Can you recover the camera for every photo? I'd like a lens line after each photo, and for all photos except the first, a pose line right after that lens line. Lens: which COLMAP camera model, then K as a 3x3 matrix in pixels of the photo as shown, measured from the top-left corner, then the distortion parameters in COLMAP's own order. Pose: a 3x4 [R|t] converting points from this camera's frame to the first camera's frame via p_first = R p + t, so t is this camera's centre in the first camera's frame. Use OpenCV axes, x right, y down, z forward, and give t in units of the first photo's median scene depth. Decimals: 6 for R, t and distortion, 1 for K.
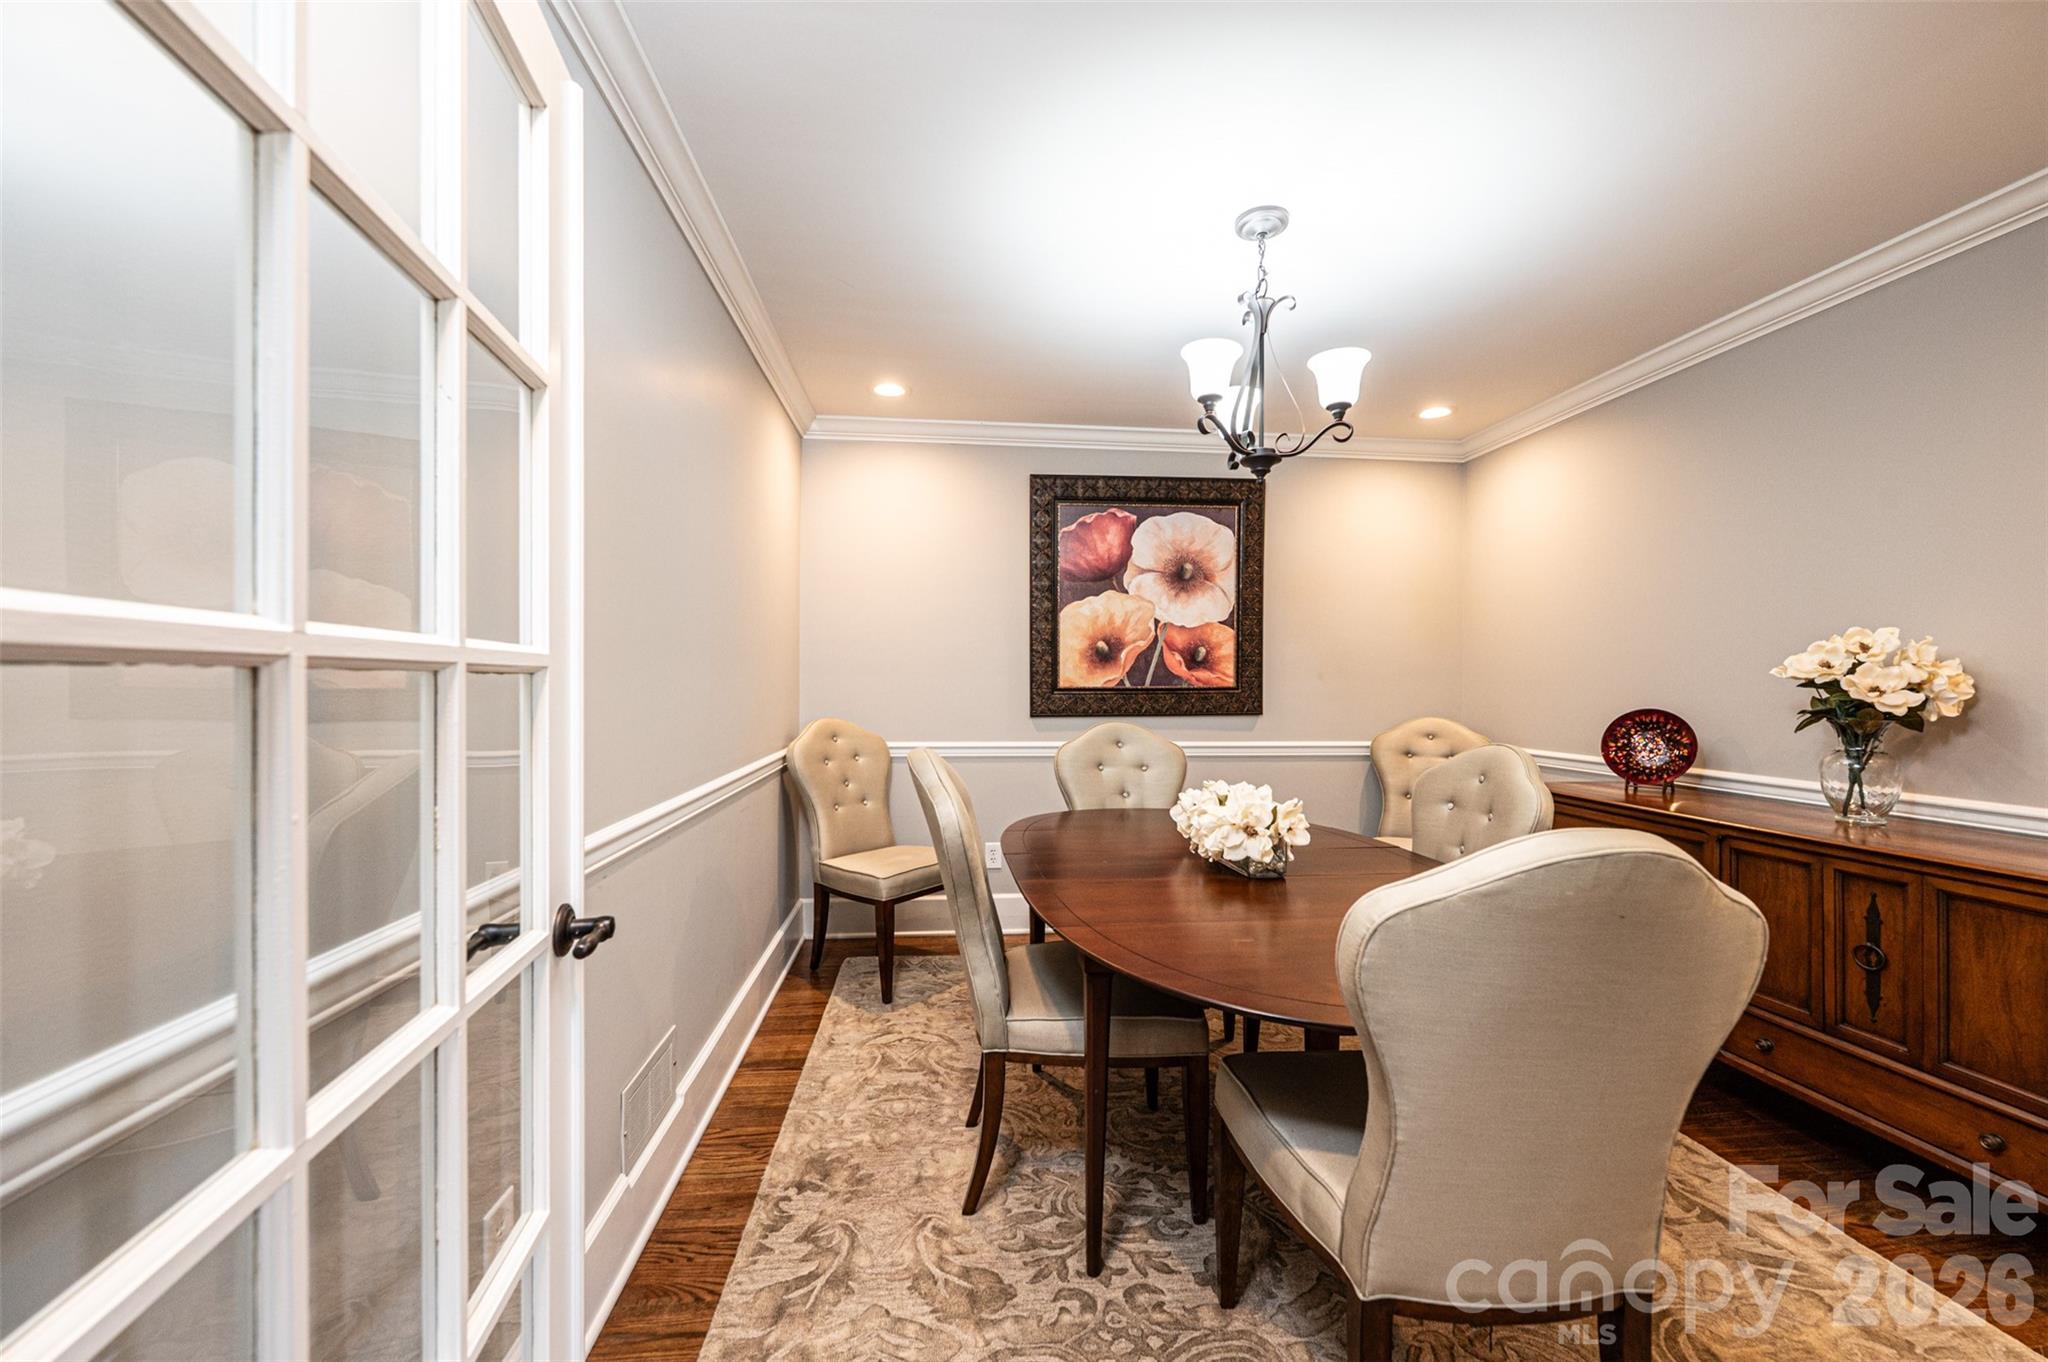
lens RADIAL K [[811.7, 0, 1022.5], [0, 811.7, 681.6], [0, 0, 1]] dist [-0.002547, -0.001011]
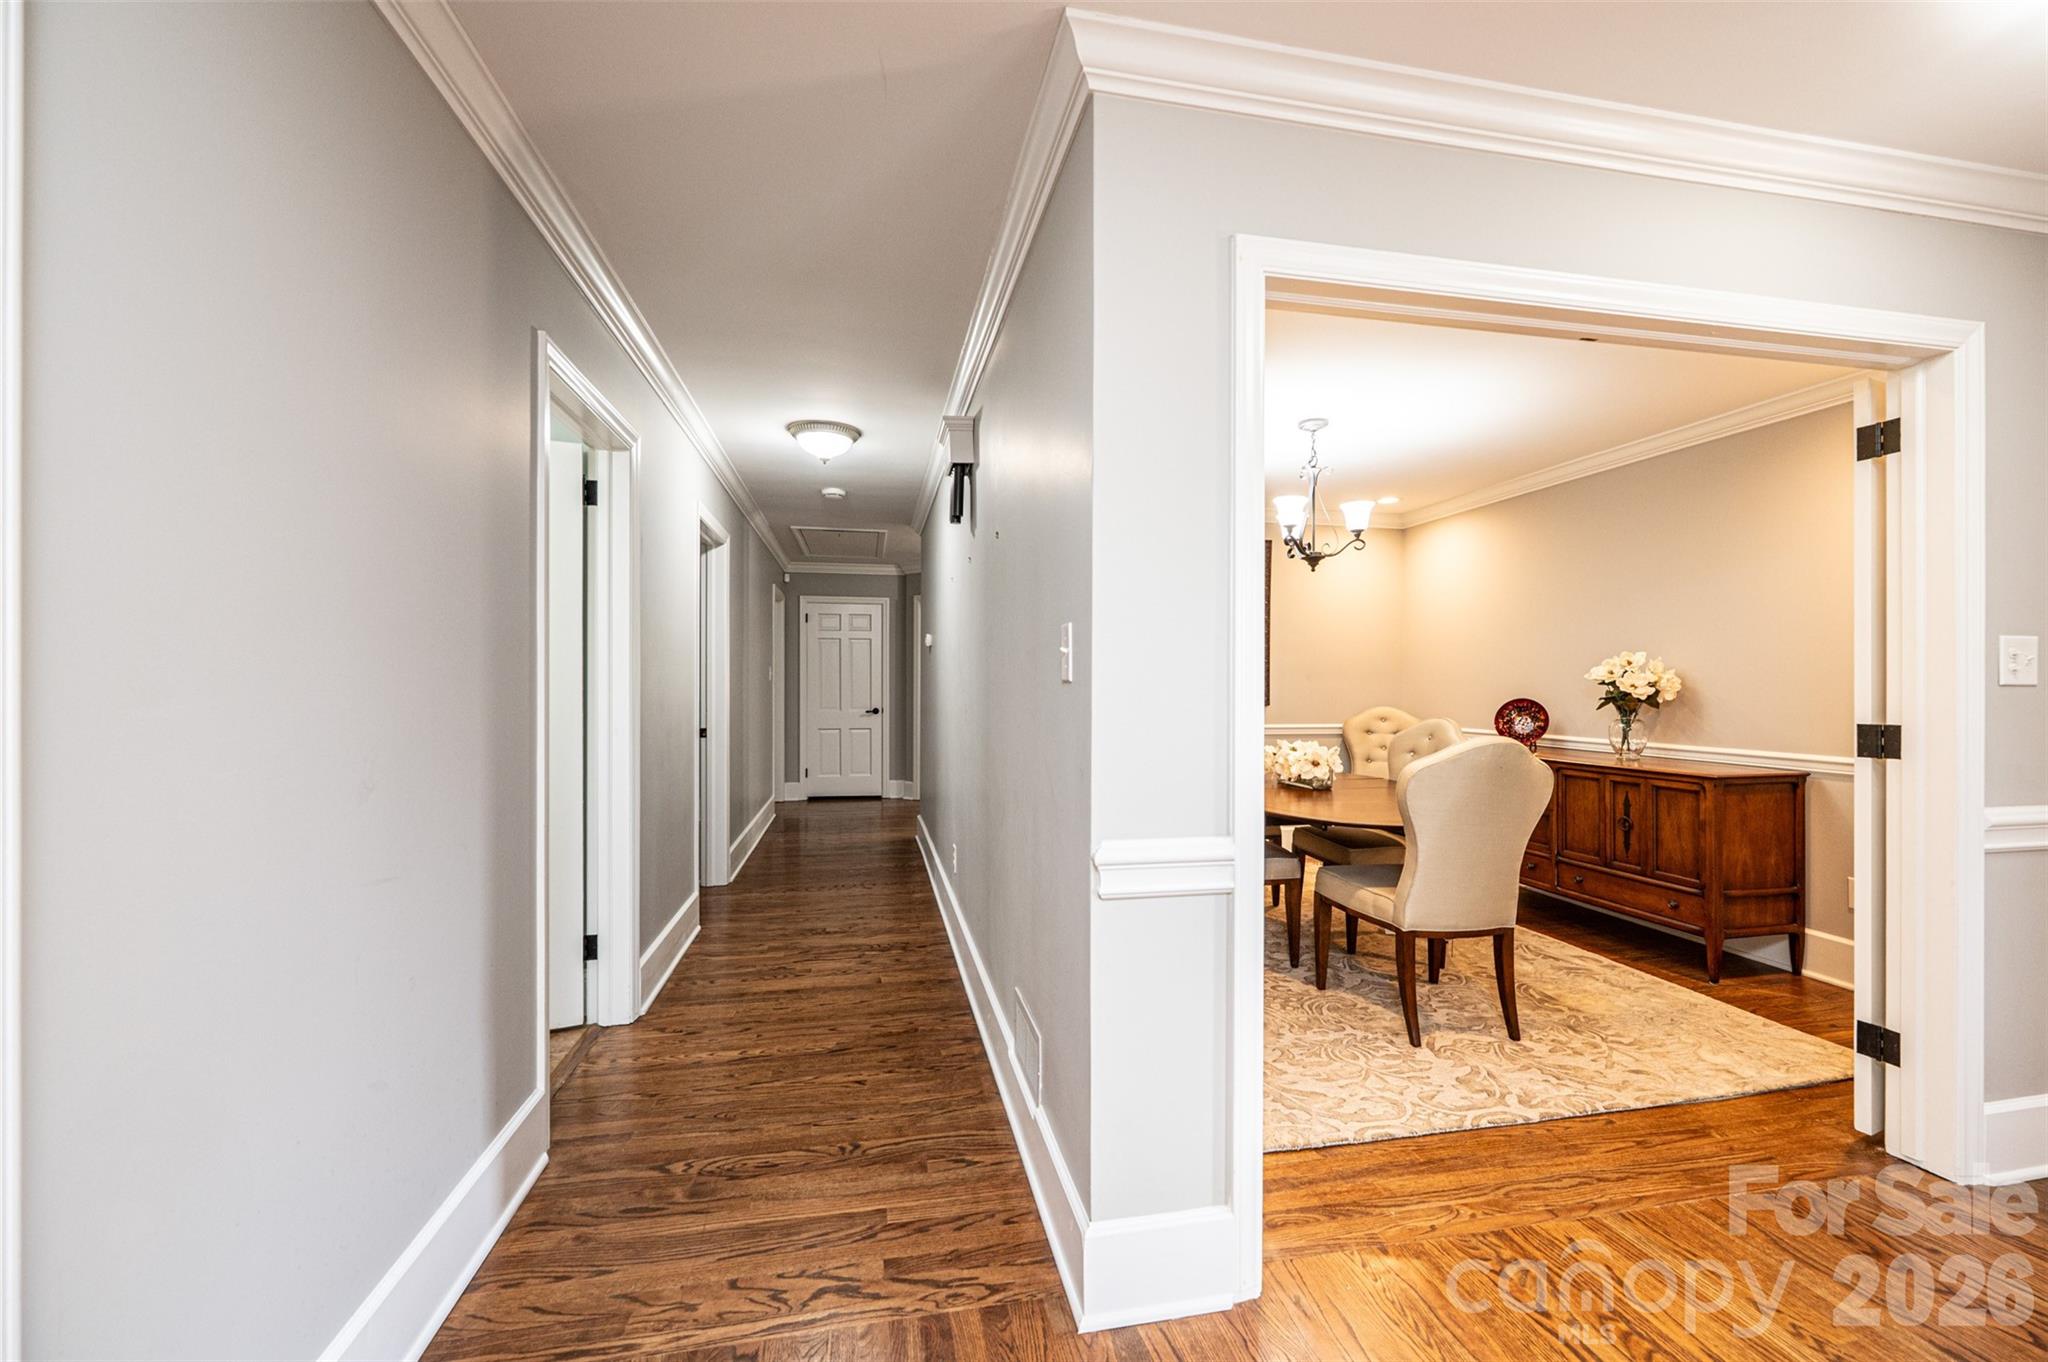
lens RADIAL K [[811.7, 0, 1024.2], [0, 811.7, 681.9], [0, 0, 1]] dist [-0.002547, -0.001011]
pose [[0.995685, -0.002615, 0.092762, -0.509032], [0.002650, 0.999996, -0.000248, -0.002443], [-0.092761, 0.000493, 0.995688, -0.720798]]
